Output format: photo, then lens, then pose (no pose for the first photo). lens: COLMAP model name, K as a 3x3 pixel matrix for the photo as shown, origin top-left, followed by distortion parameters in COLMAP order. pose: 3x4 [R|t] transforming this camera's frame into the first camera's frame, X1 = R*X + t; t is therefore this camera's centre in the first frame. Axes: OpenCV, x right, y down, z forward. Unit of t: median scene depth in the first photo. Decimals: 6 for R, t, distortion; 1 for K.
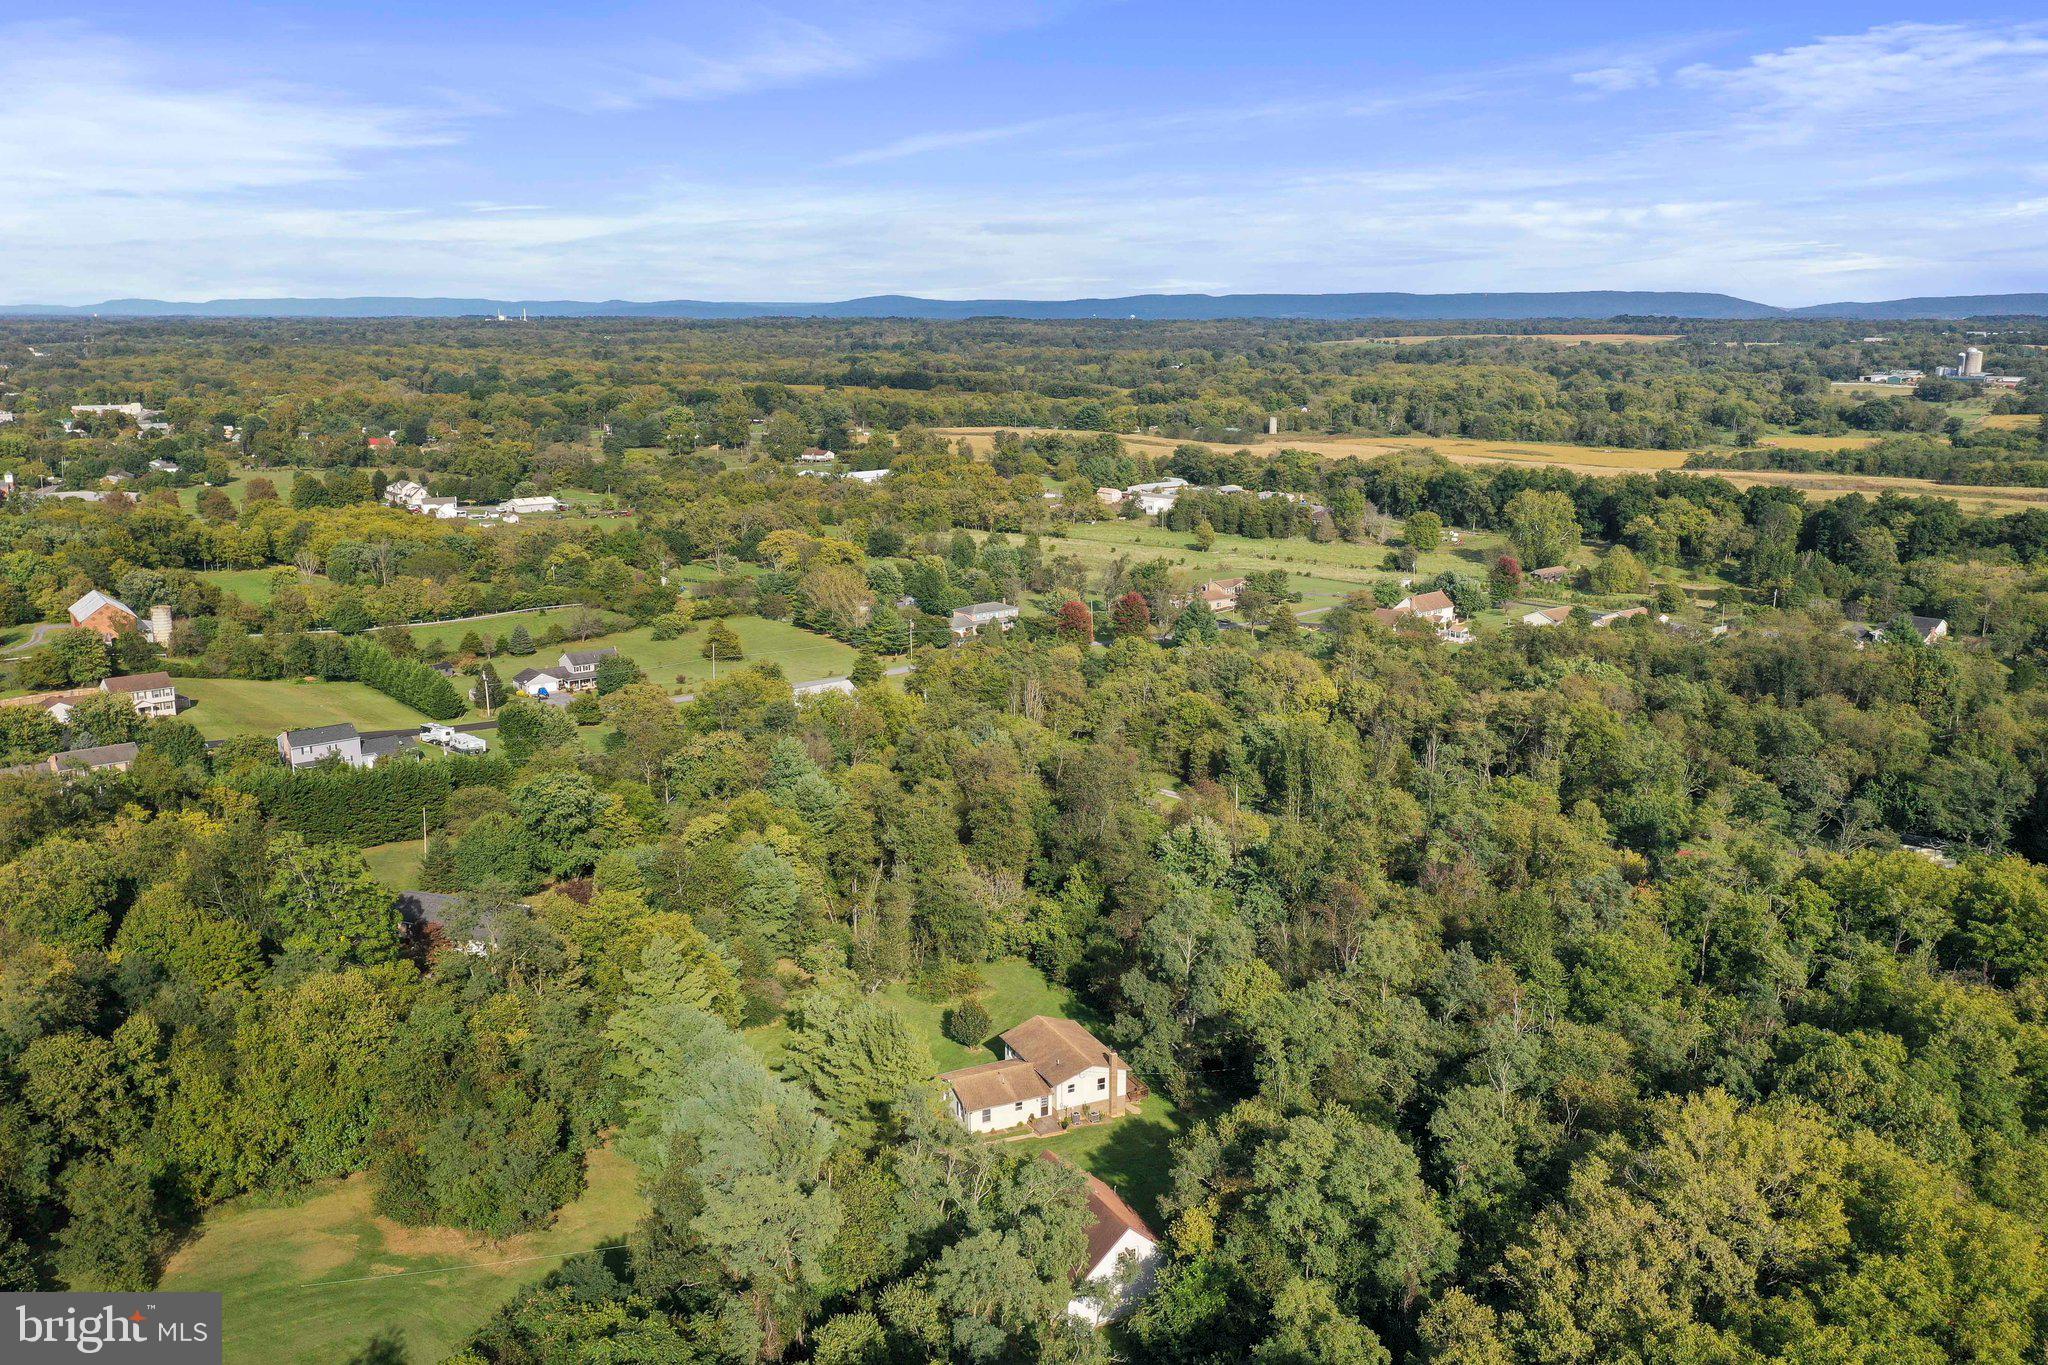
lens RADIAL K [[1644.6, 0, 1024.0], [0, 1644.6, 682.5], [0, 0, 1]] dist [0.006494, 0.004893]
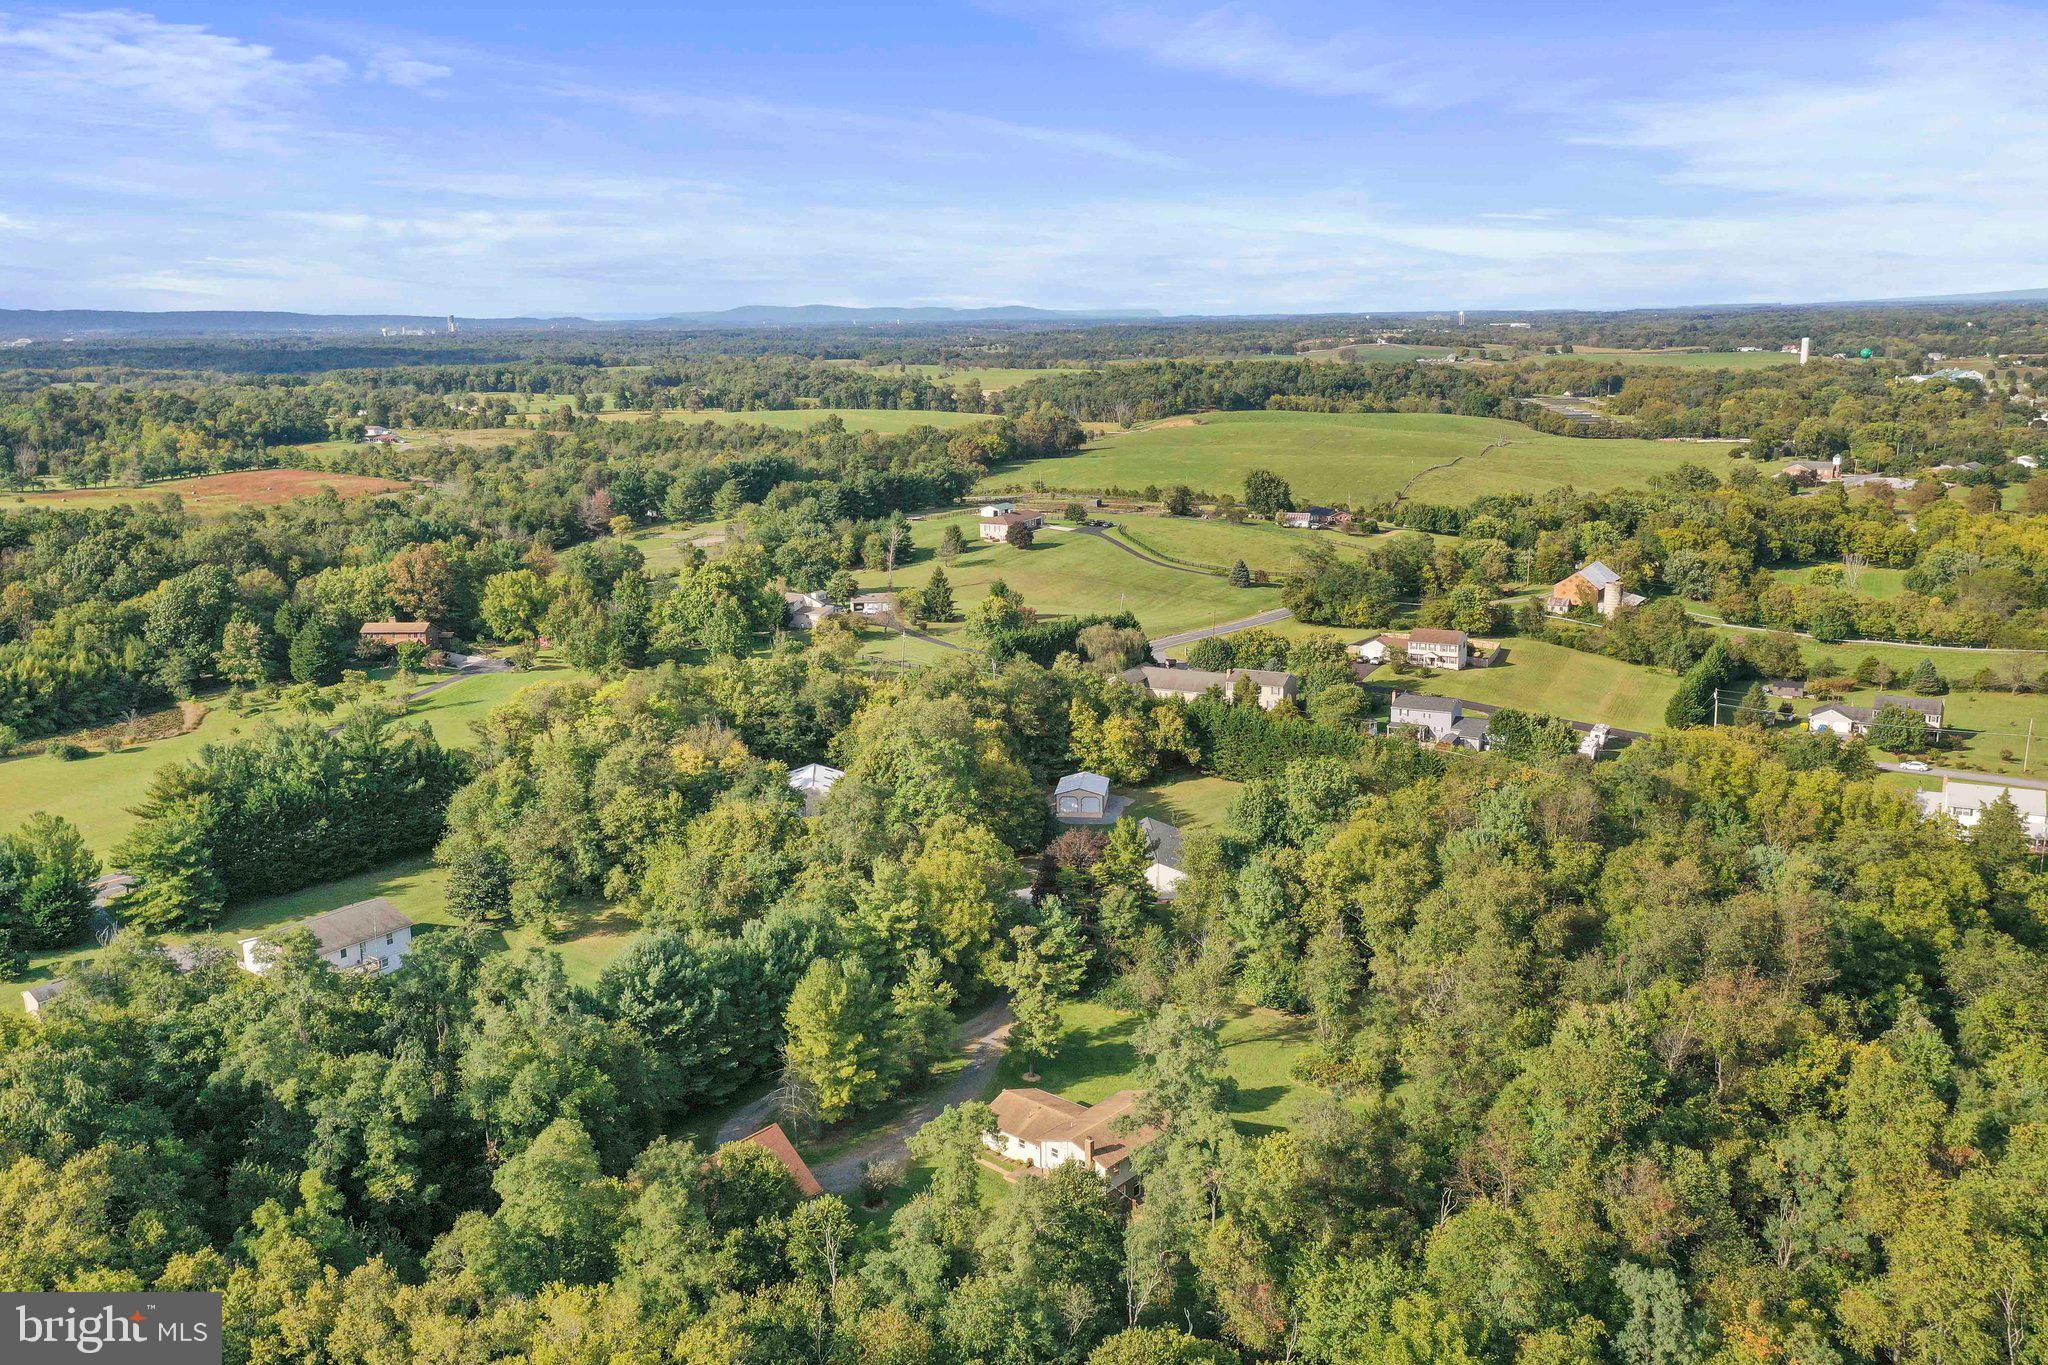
lens RADIAL K [[1644.6, 0, 1024.0], [0, 1644.6, 682.5], [0, 0, 1]] dist [0.006494, 0.004893]
pose [[0.385588, 0.190177, -0.902859, 0.226463], [-0.181226, 0.975077, 0.127992, -0.036334], [0.904698, 0.114269, 0.410443, 0.157889]]
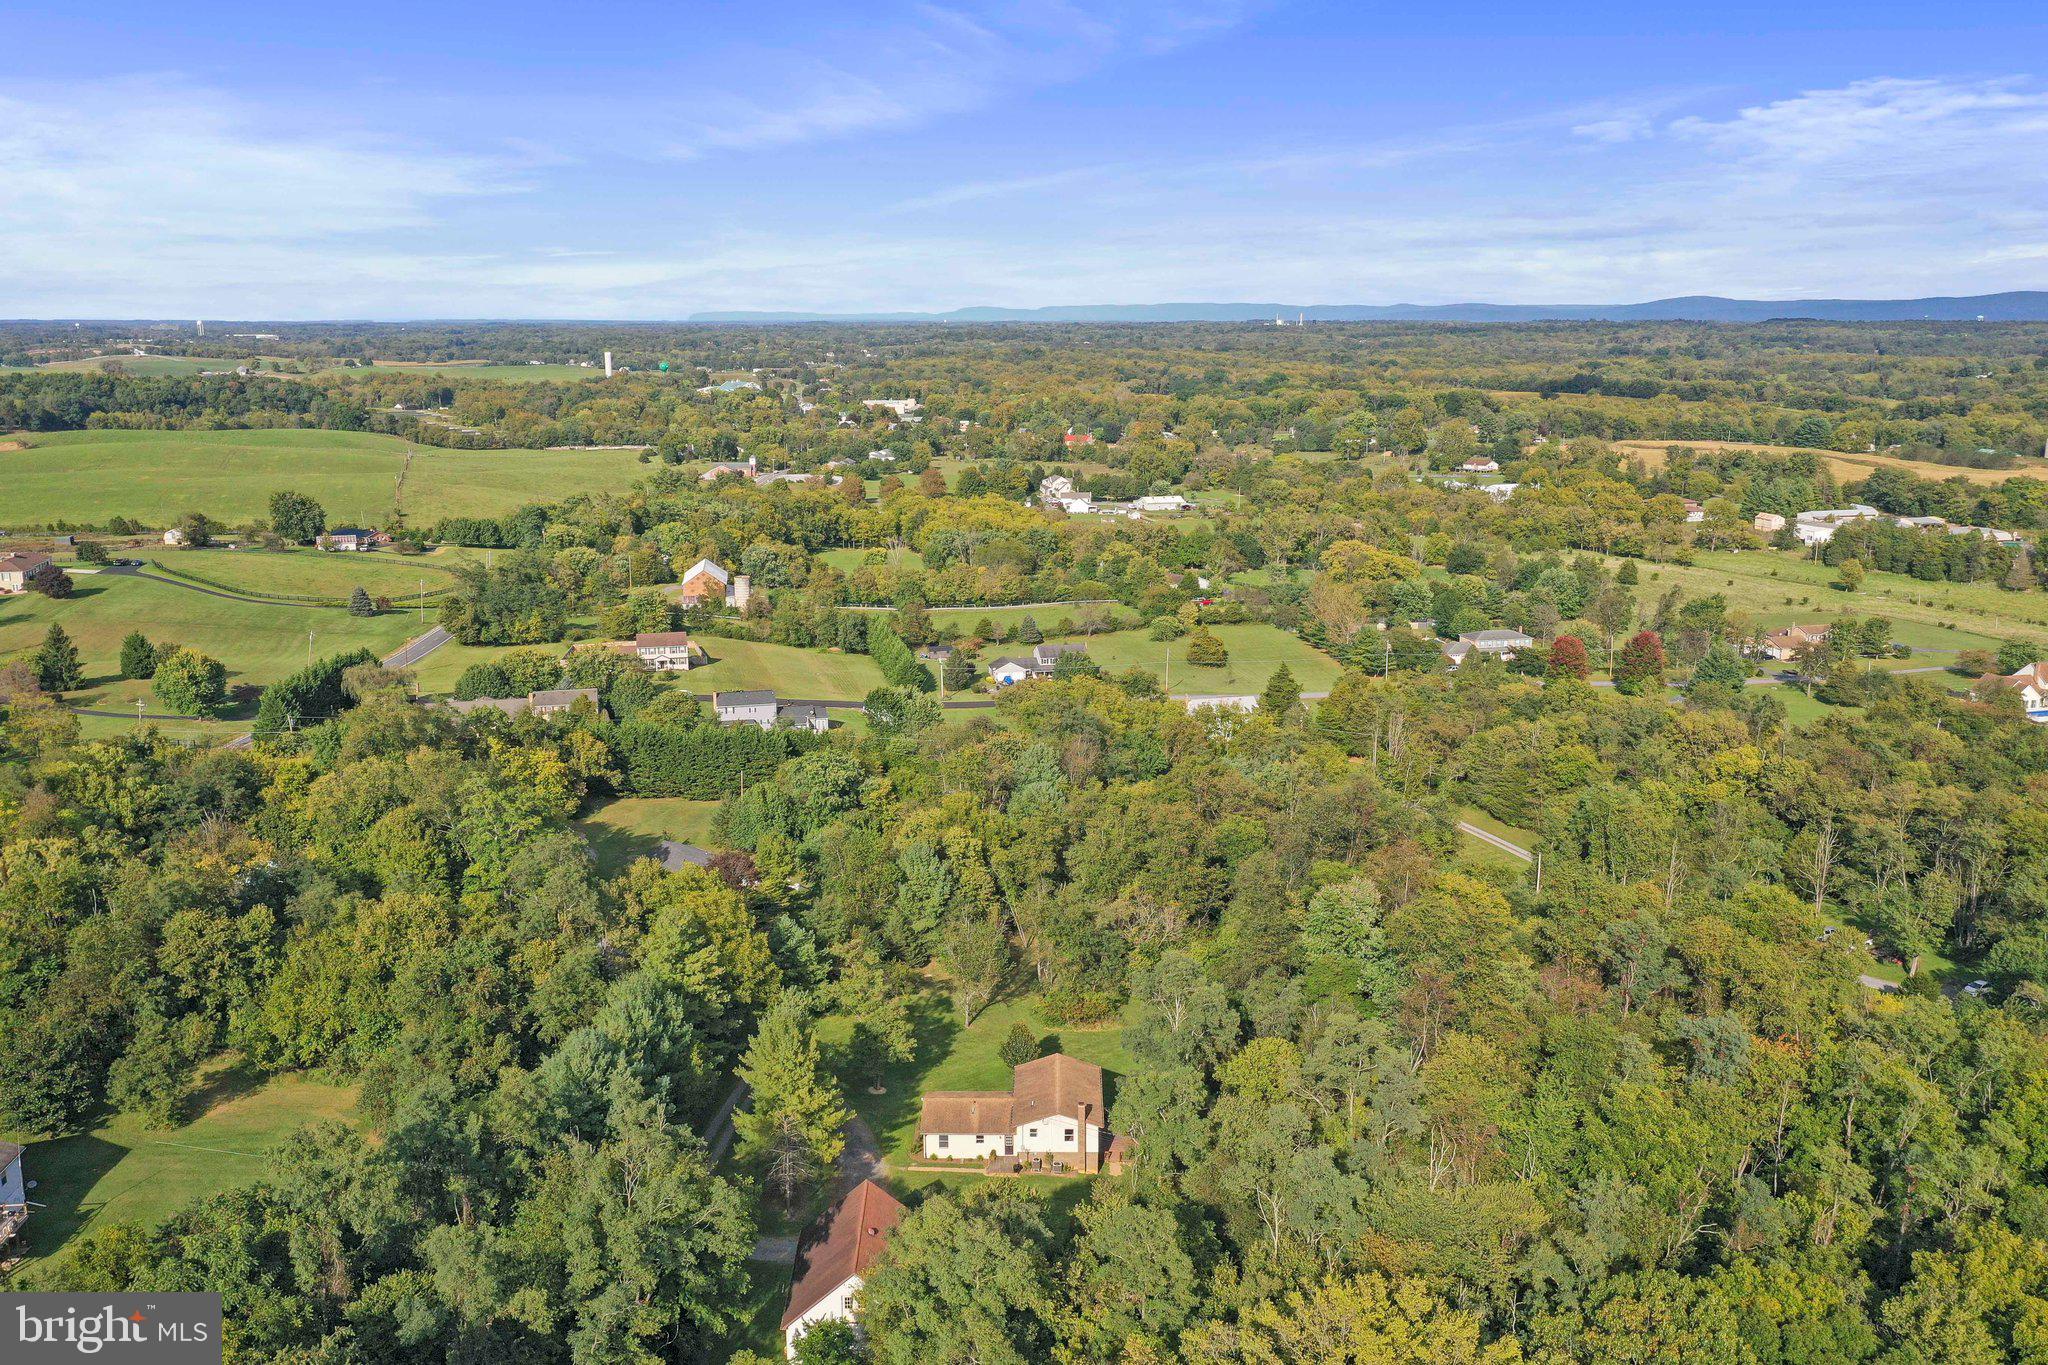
lens RADIAL K [[1644.6, 0, 1024.0], [0, 1644.6, 682.5], [0, 0, 1]] dist [0.006494, 0.004893]
pose [[0.896844, 0.092686, -0.432527, 0.115514], [-0.093553, 0.995427, 0.019329, -0.009296], [0.432341, 0.023129, 0.901414, 0.034448]]
